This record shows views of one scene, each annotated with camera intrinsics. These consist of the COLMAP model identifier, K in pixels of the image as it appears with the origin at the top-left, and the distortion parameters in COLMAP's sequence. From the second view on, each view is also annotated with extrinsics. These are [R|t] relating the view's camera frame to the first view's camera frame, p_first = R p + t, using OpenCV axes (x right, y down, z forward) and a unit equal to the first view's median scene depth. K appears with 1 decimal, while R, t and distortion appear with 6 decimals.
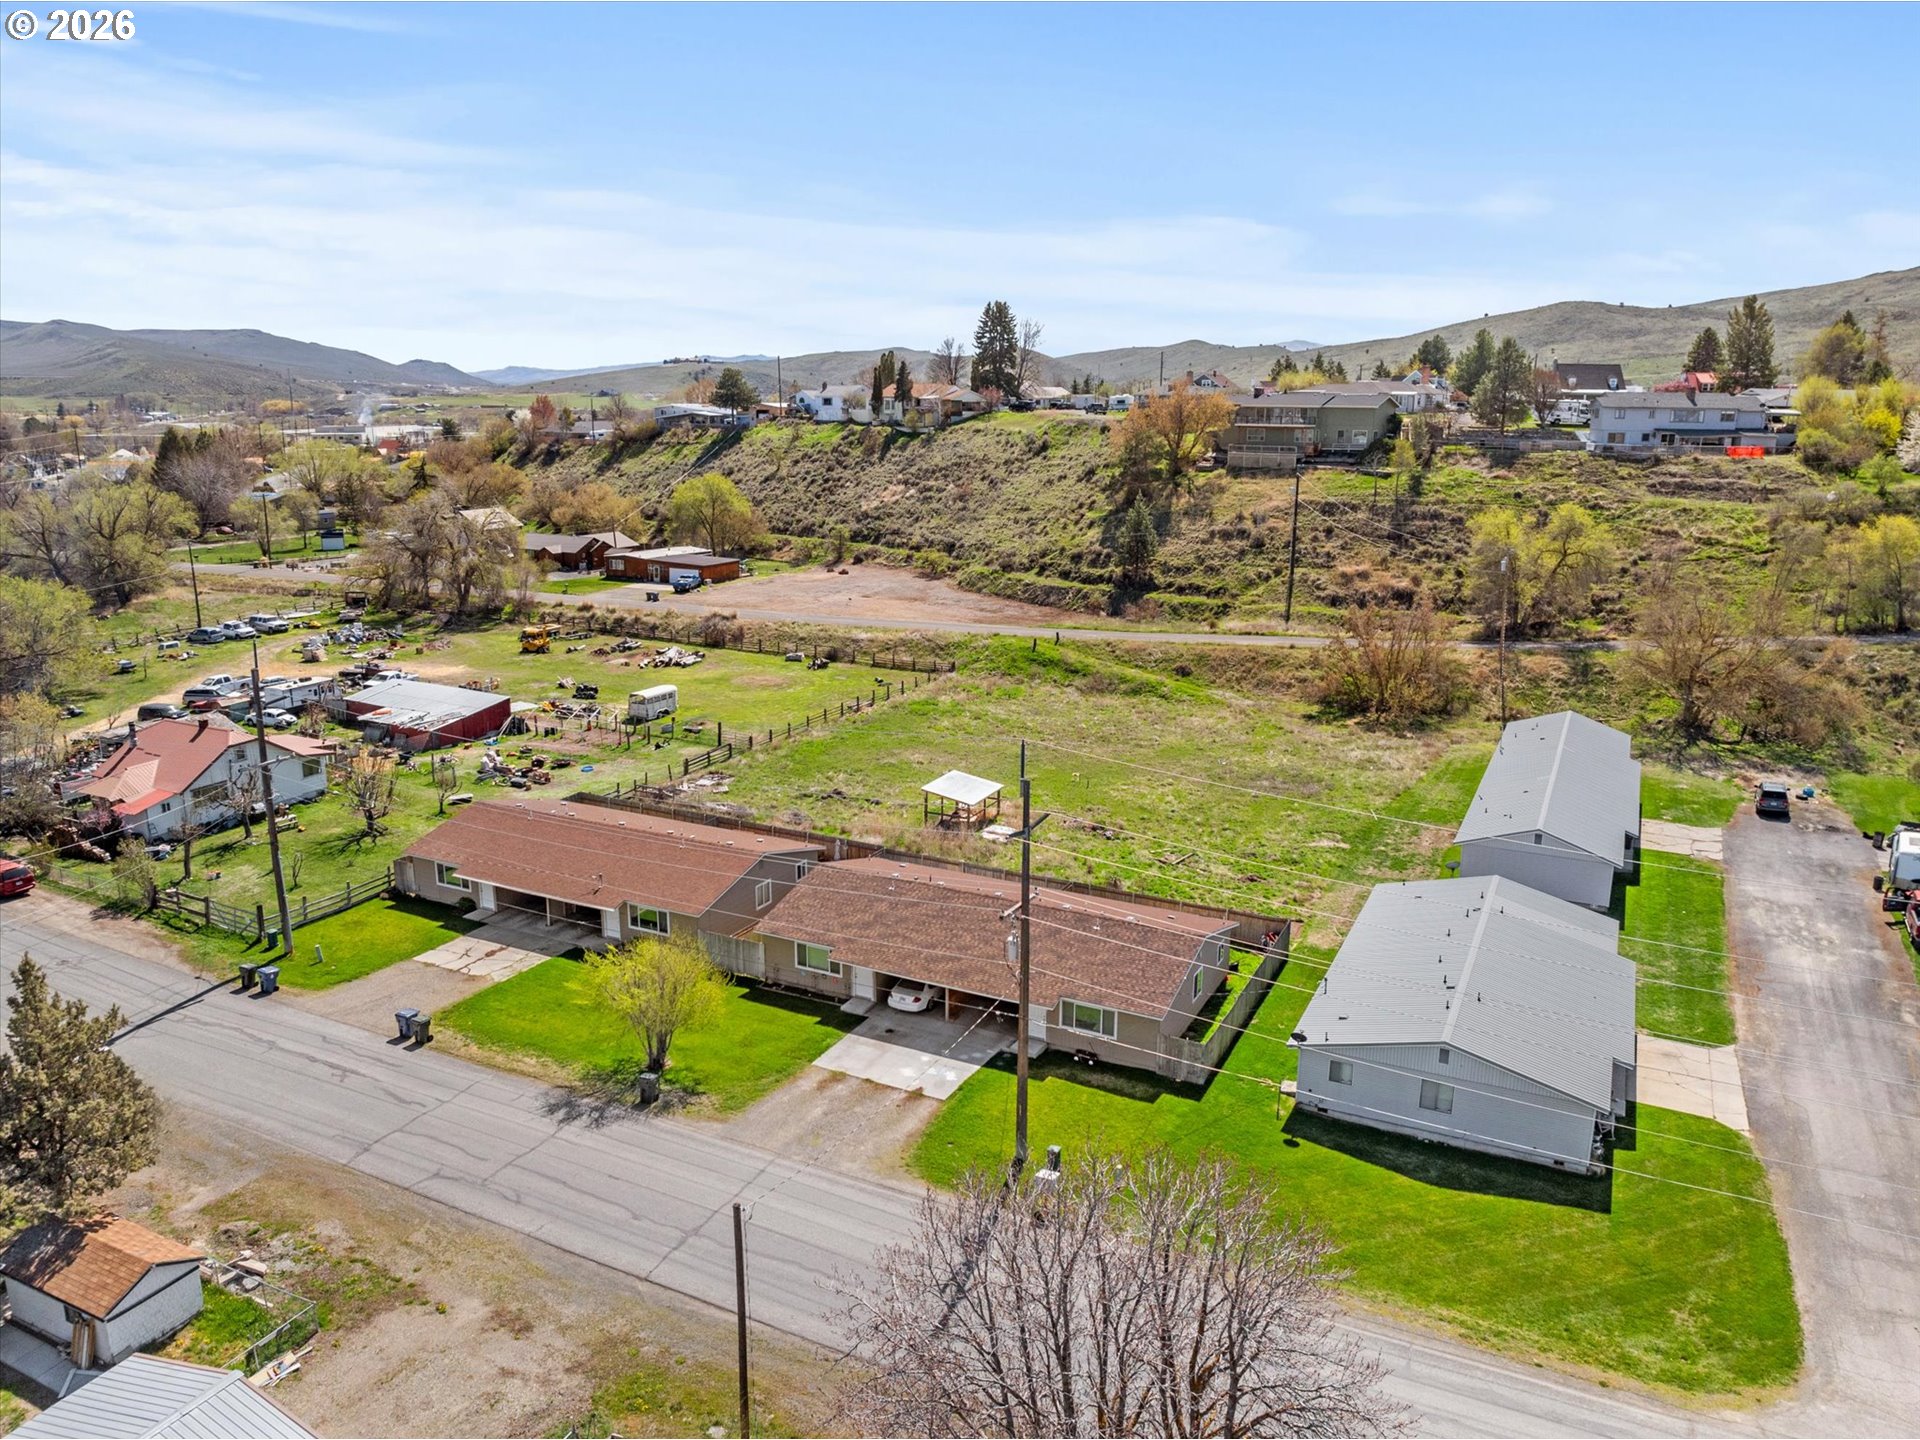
lens RADIAL K [[1332.5, 0, 960.0], [0, 1332.5, 720.0], [0, 0, 1]] dist [-0.033913, 0.000065]
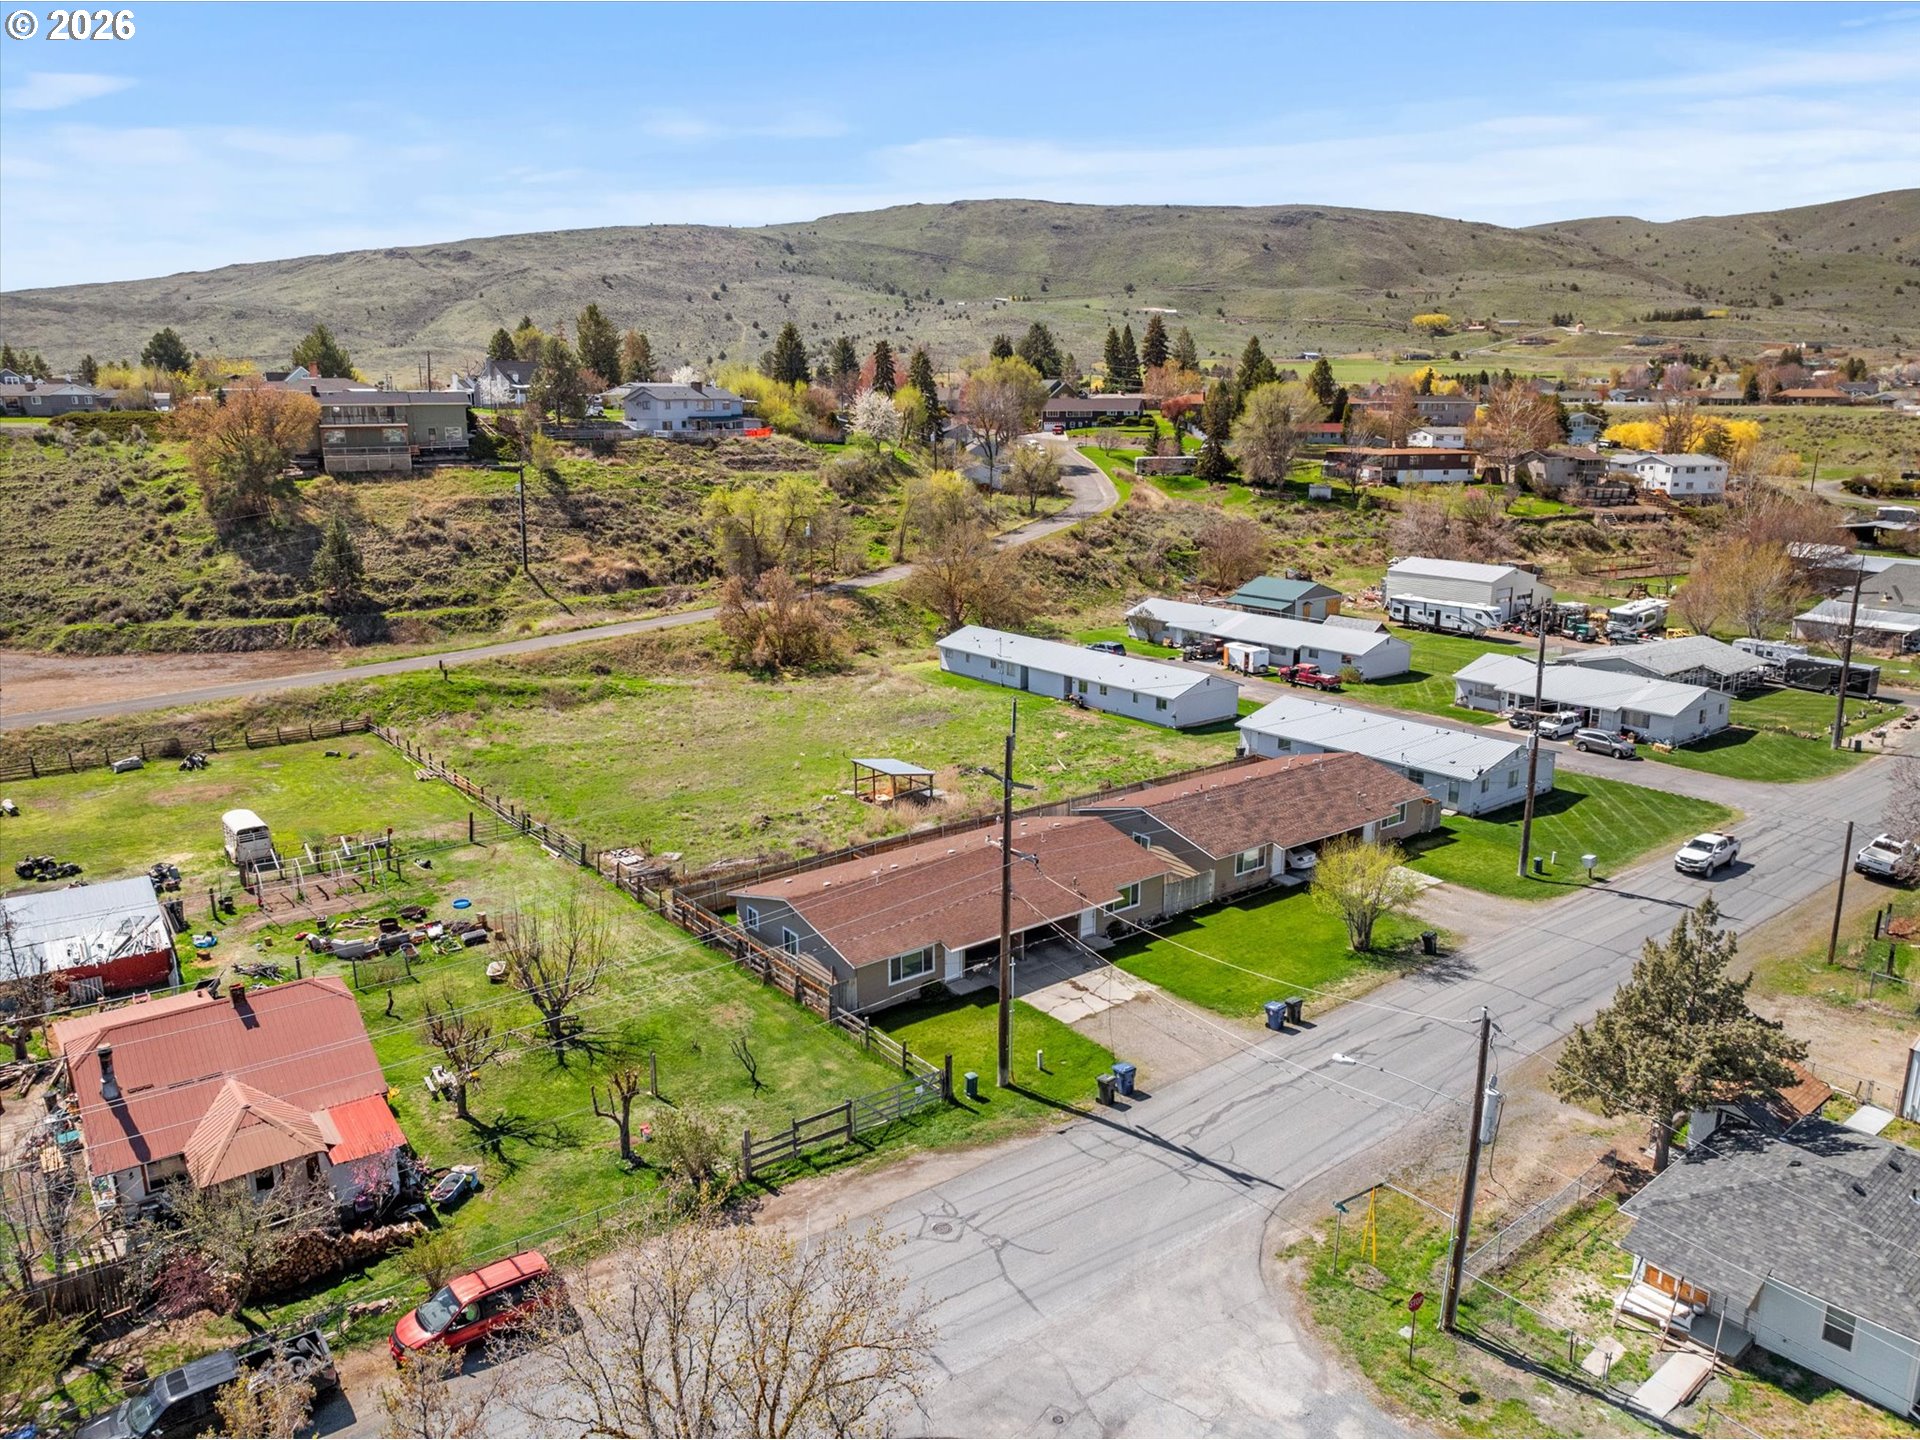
lens RADIAL K [[1349.9, 0, 940.8], [0, 1349.9, 721.3], [0, 0, 1]] dist [-0.033510, 0.000942]
pose [[0.433755, -0.214436, 0.875142, -1.185646], [0.213496, 0.968068, 0.131389, -0.151707], [-0.875372, 0.129849, 0.465686, 0.617777]]
